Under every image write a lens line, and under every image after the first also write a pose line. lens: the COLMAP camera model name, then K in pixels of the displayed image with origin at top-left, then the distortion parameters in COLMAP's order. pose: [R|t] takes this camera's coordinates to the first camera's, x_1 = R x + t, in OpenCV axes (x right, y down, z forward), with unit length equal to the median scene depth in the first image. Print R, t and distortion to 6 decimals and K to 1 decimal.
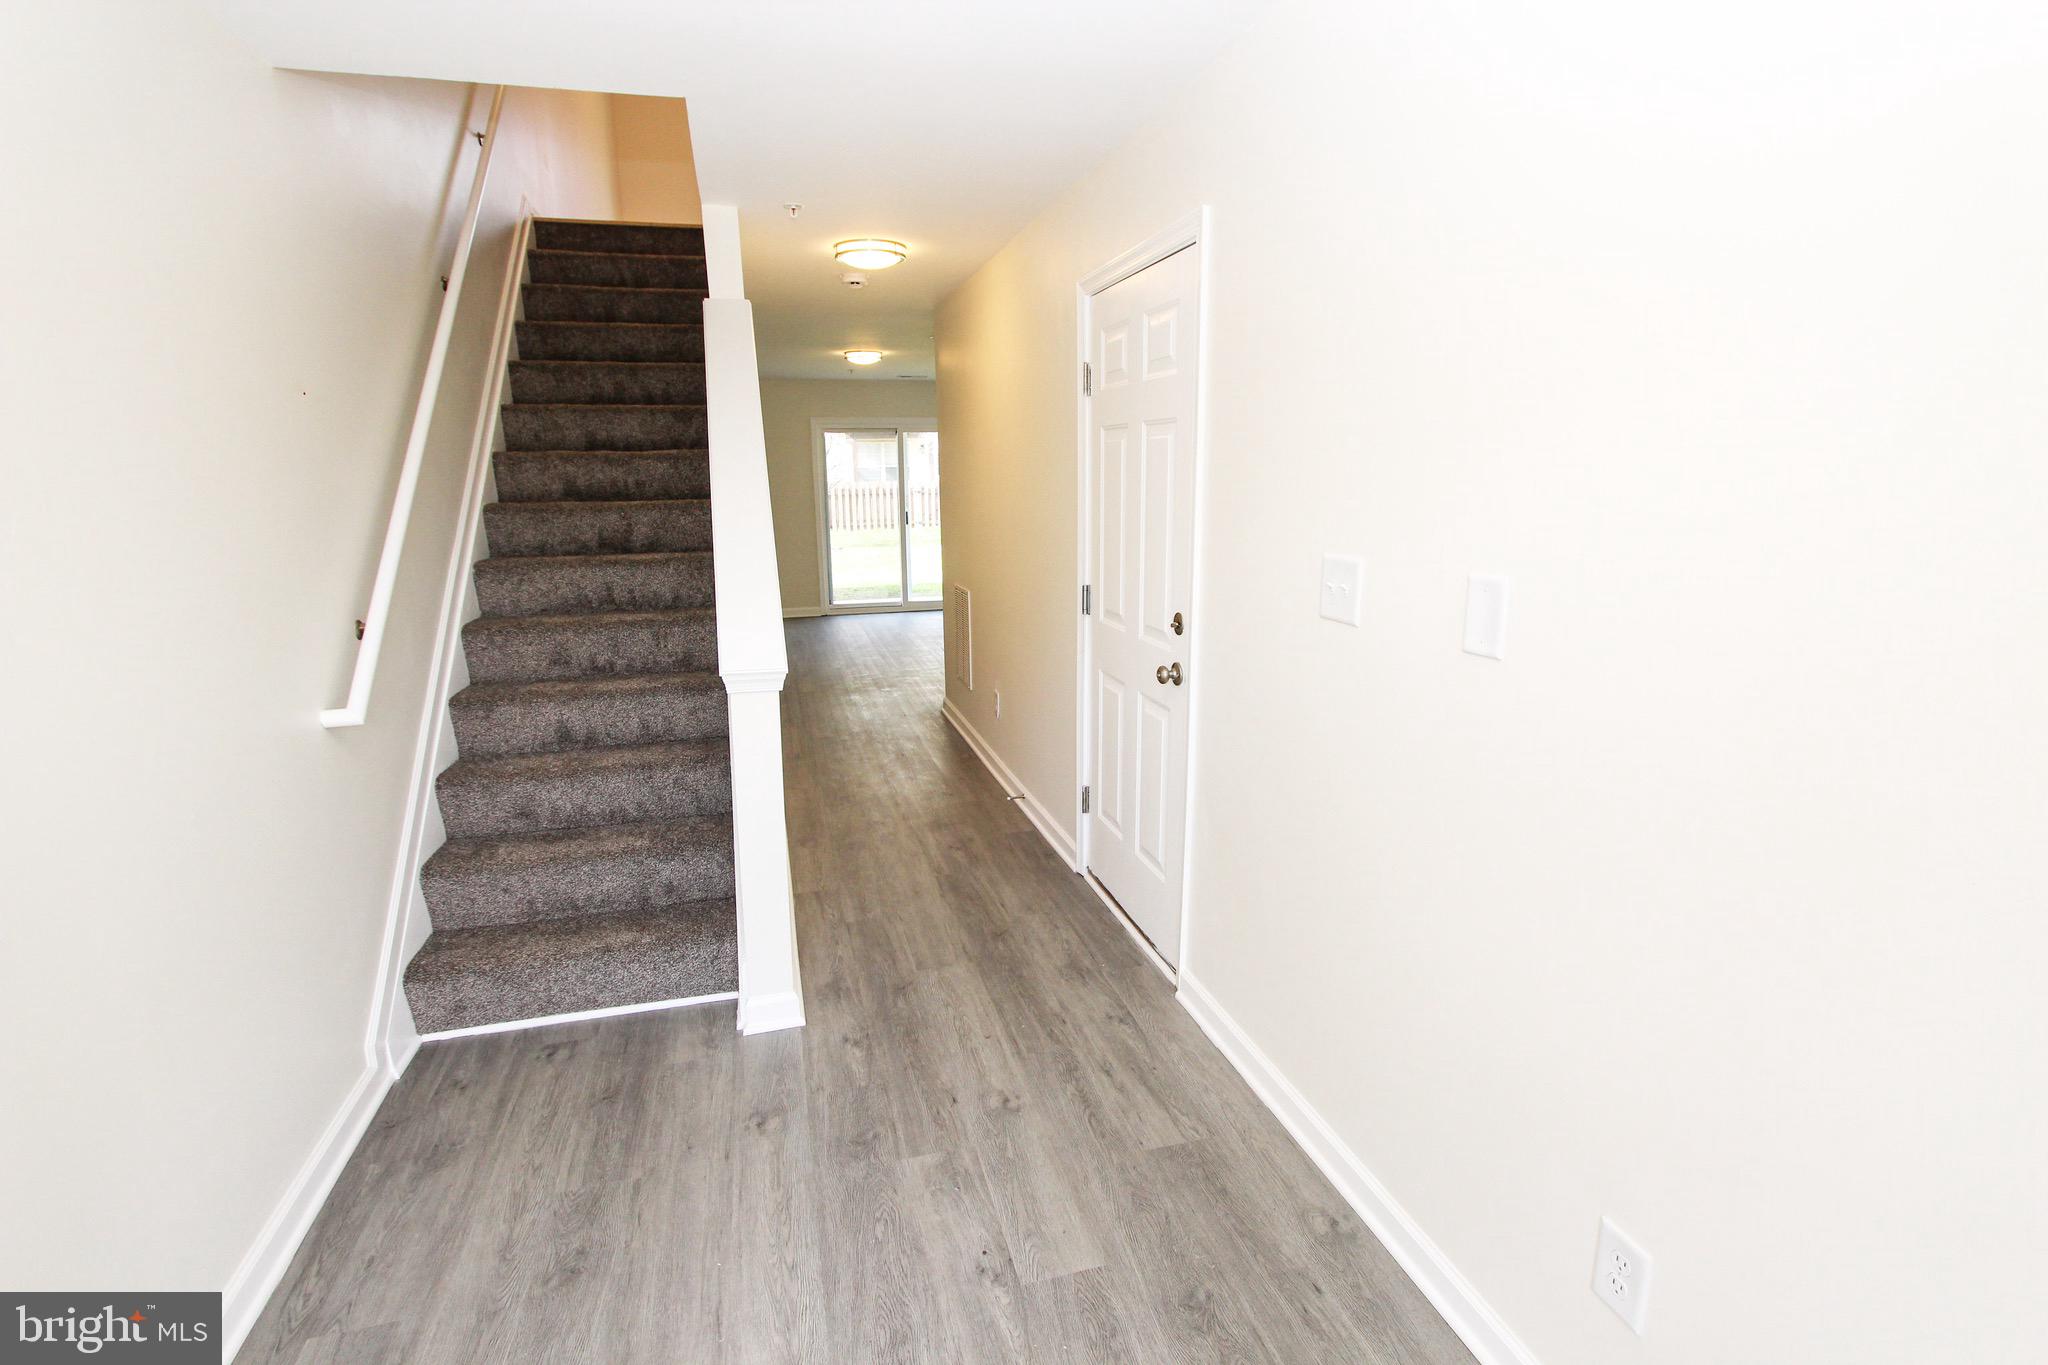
lens RADIAL K [[947.5, 0, 1022.8], [0, 947.5, 680.3], [0, 0, 1]] dist [-0.020033, 0.003555]
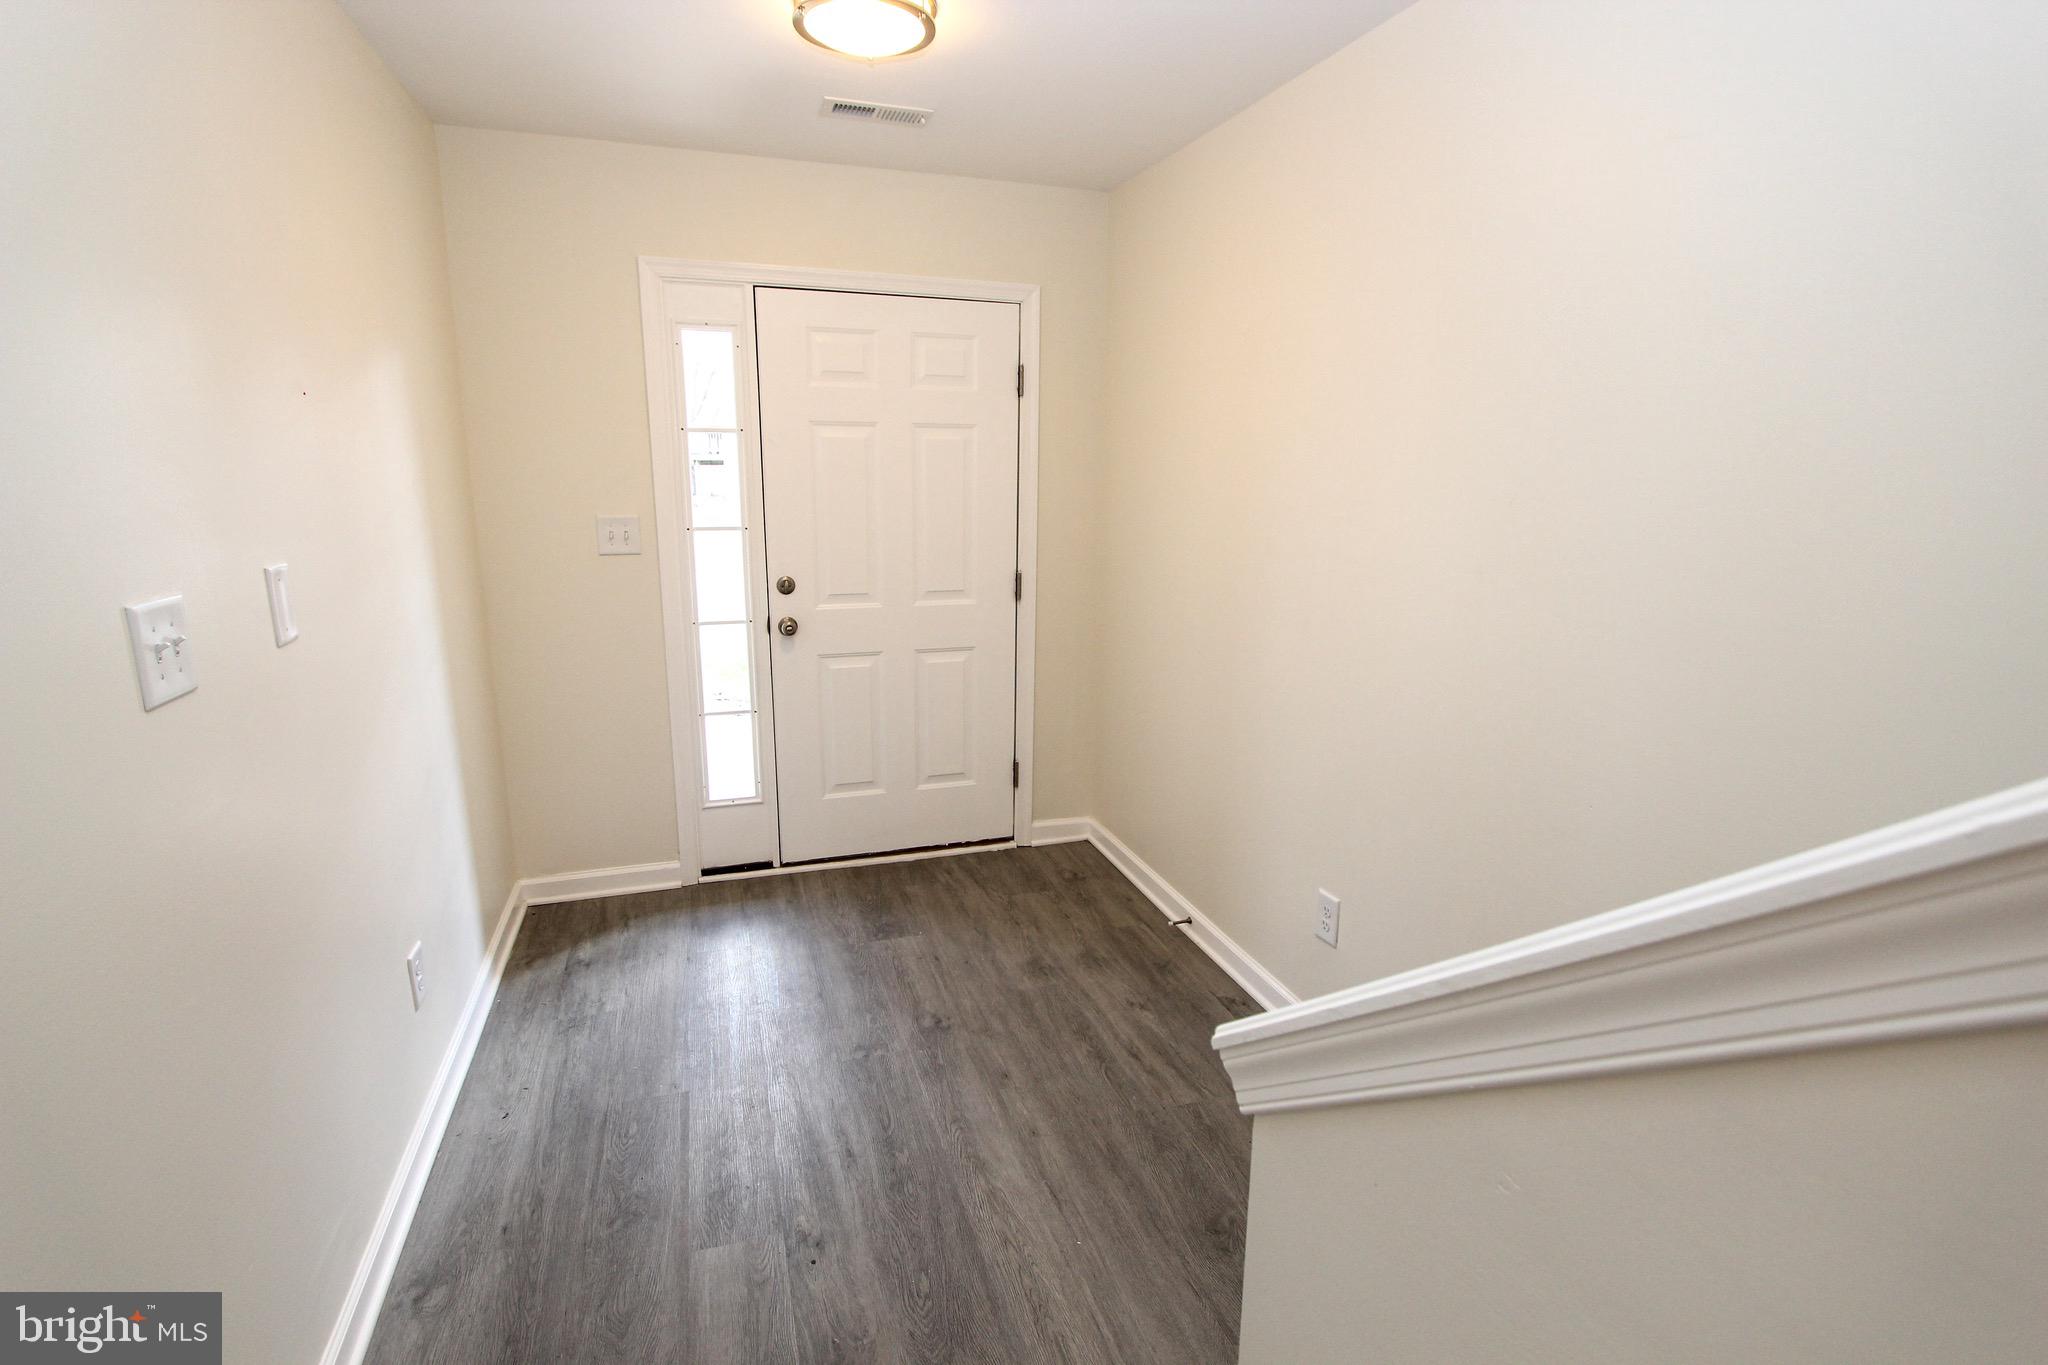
lens RADIAL K [[947.5, 0, 1025.1], [0, 947.5, 682.6], [0, 0, 1]] dist [-0.020033, 0.003555]
pose [[-0.998361, 0.011729, -0.056014, -0.148571], [-0.013732, 0.901085, 0.433426, -0.252315], [0.055557, 0.433485, -0.899447, 1.139374]]
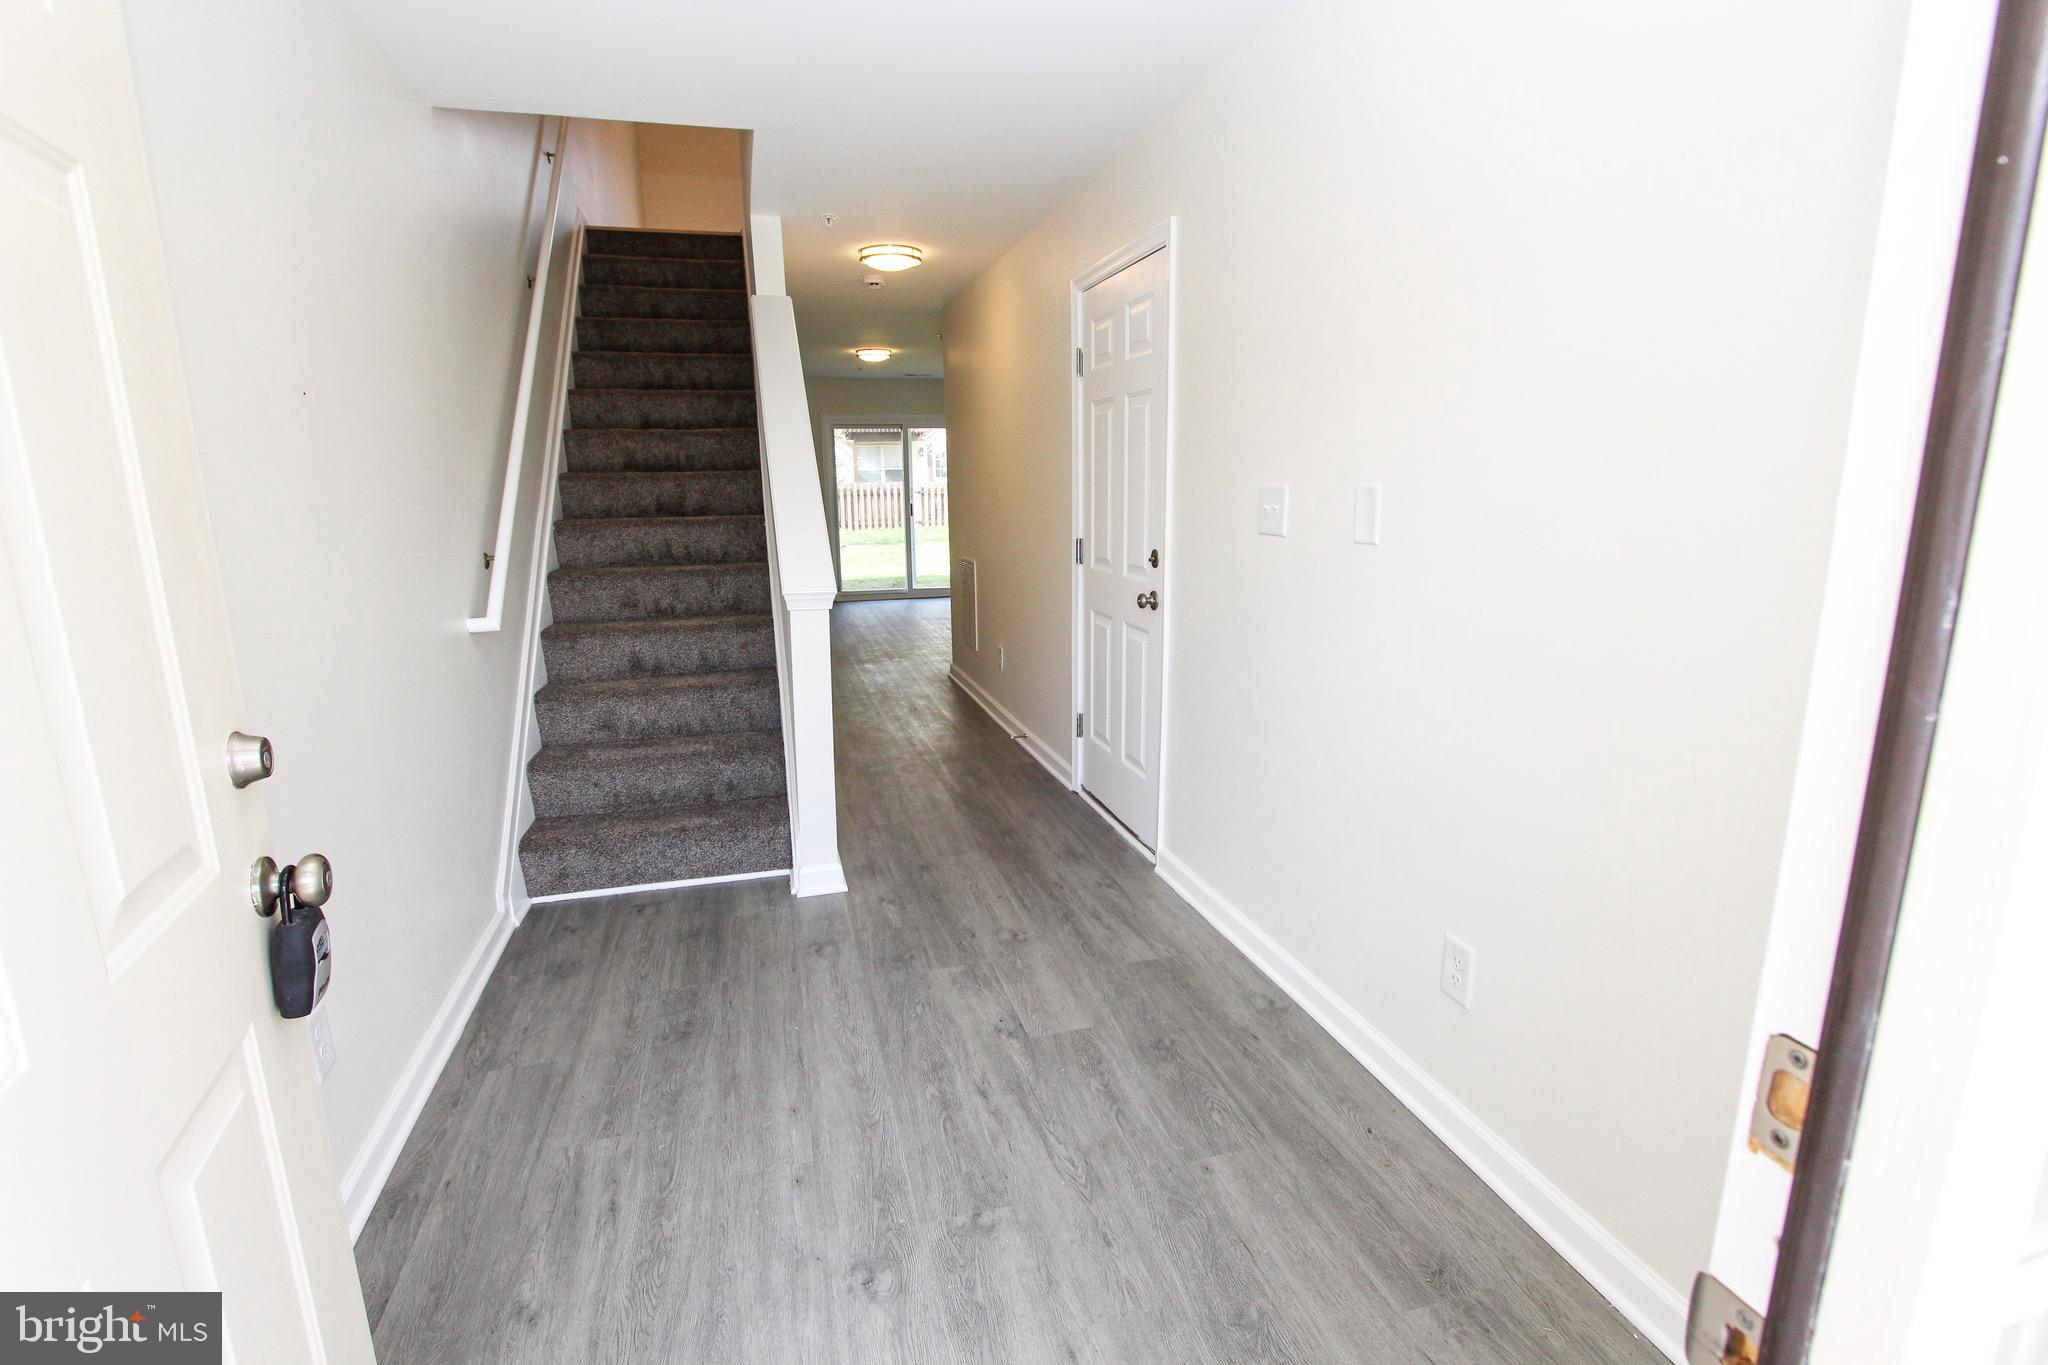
lens RADIAL K [[947.5, 0, 1023.7], [0, 947.5, 680.1], [0, 0, 1]] dist [-0.020033, 0.003555]
pose [[0.999988, -0.002775, 0.003955, -0.009261], [0.002803, 0.999971, -0.007066, 0.104103], [-0.003935, 0.007077, 0.999967, -0.213270]]
